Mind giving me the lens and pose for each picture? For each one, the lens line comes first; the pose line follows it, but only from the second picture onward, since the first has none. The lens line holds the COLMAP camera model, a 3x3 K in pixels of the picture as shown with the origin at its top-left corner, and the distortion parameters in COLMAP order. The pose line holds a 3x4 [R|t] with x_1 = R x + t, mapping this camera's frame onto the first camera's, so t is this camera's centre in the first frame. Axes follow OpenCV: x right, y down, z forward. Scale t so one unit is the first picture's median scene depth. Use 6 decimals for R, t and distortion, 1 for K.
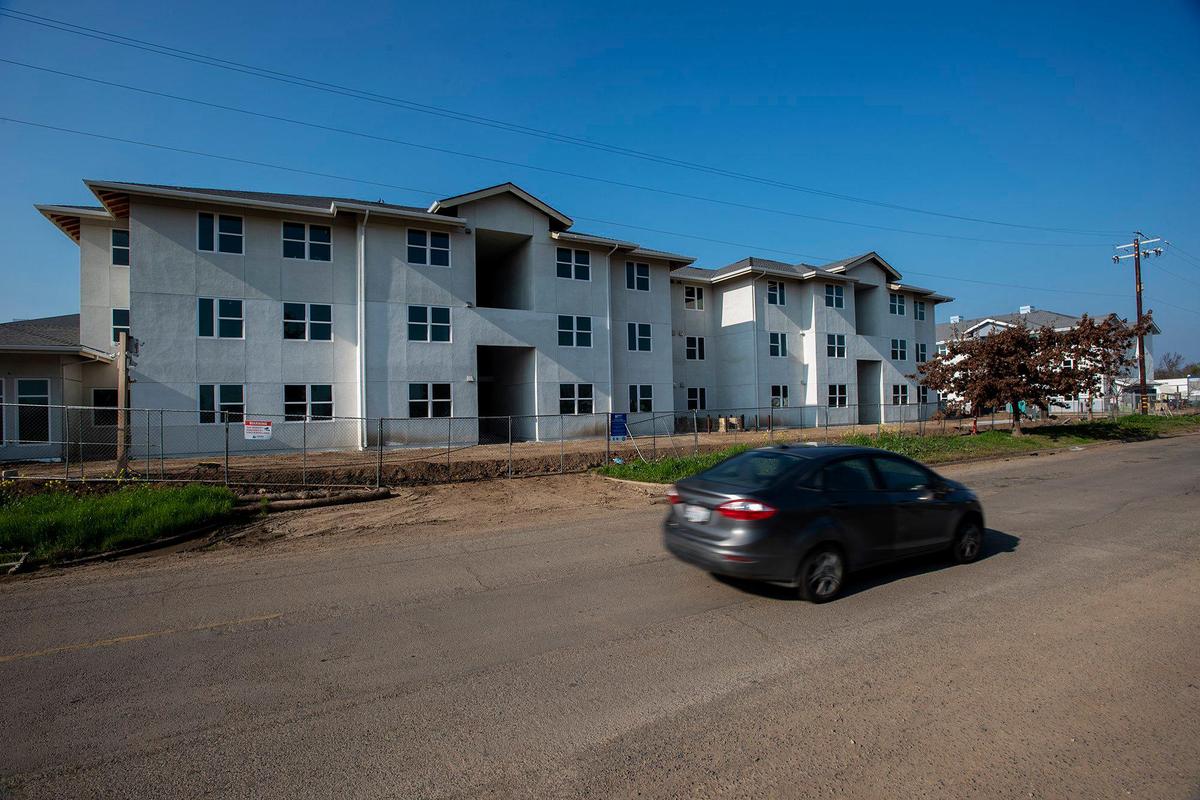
lens RADIAL K [[610.9, 0, 600.0], [0, 610.9, 400.0], [0, 0, 1]] dist [-0.030906, 0.000509]
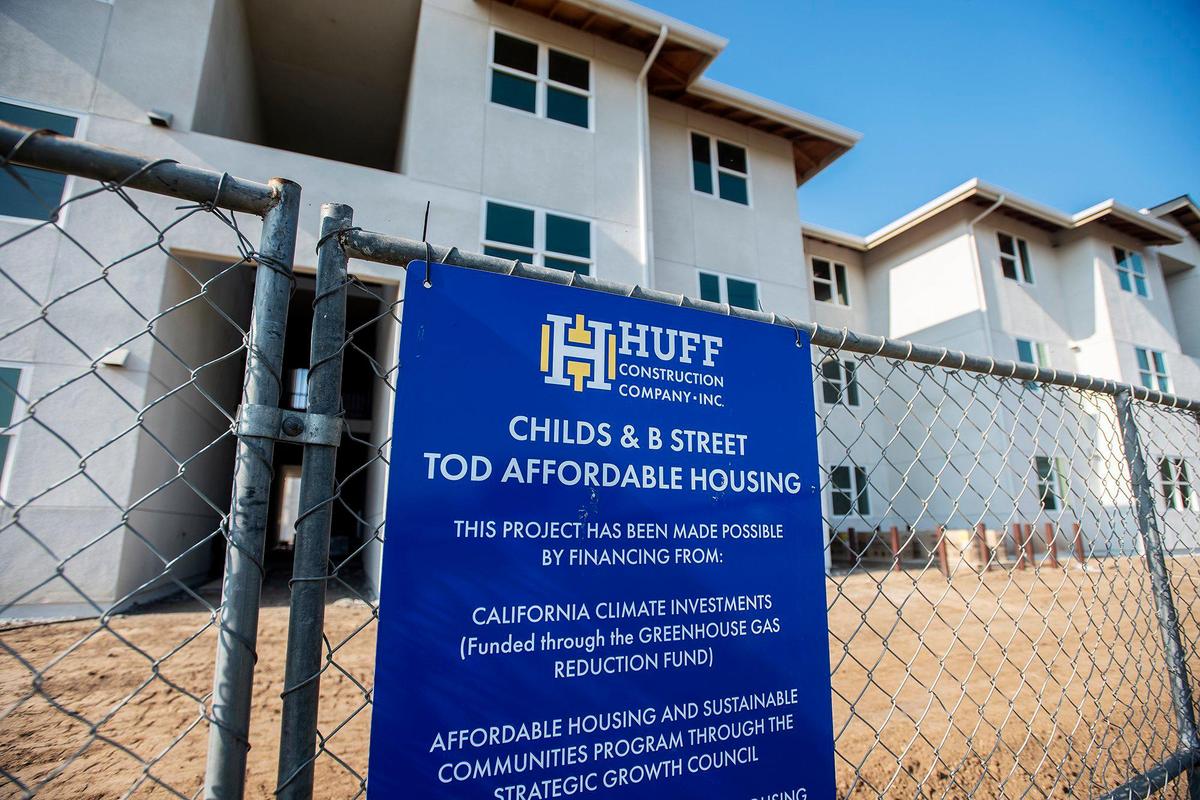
lens RADIAL K [[610.9, 0, 600.0], [0, 610.9, 400.0], [0, 0, 1]] dist [-0.030906, 0.000509]
pose [[0.995466, -0.007209, -0.094849, 0.017479], [-0.011246, 0.981211, -0.192609, 0.022534], [0.094456, 0.192803, 0.976681, 0.552250]]
